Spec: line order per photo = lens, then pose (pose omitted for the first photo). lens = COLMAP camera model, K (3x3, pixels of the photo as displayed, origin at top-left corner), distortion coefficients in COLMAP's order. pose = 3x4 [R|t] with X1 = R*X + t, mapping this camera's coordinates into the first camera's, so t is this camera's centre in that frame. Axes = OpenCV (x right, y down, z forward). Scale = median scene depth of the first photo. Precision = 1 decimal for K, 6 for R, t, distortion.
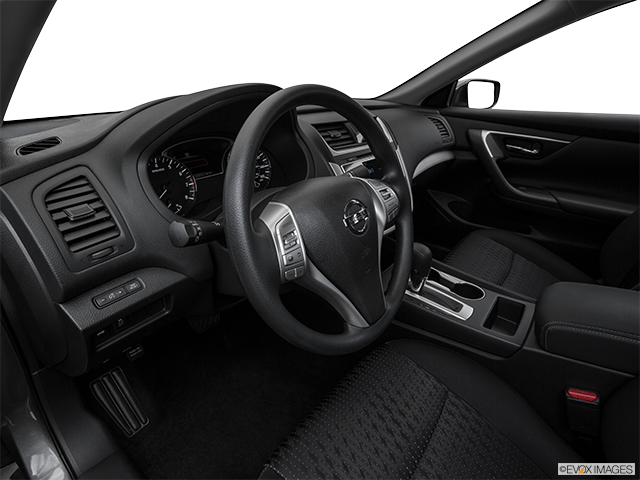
lens RADIAL K [[333.9, 0, 310.1], [0, 333.9, 248.9], [0, 0, 1]] dist [-0.070493, 0.001354]
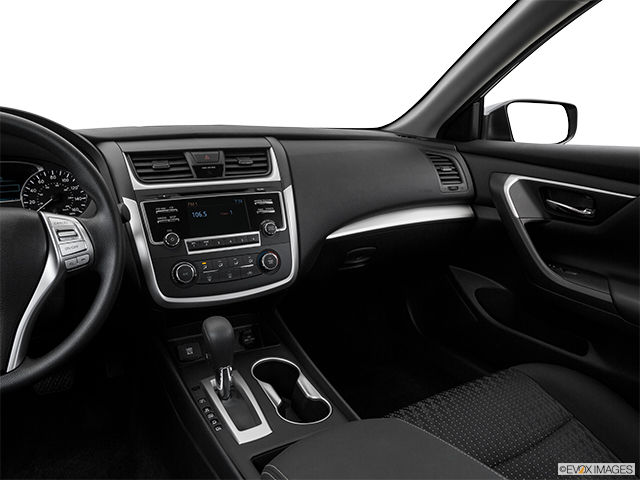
lens RADIAL K [[485.8, 0, 319.8], [0, 485.8, 237.5], [0, 0, 1]] dist [-0.102813, 0.019581]
pose [[0.929023, 0.092456, -0.358284, 0.562132], [-0.168643, 0.967664, -0.187578, -0.016489], [0.329356, 0.234686, 0.914575, 0.070679]]
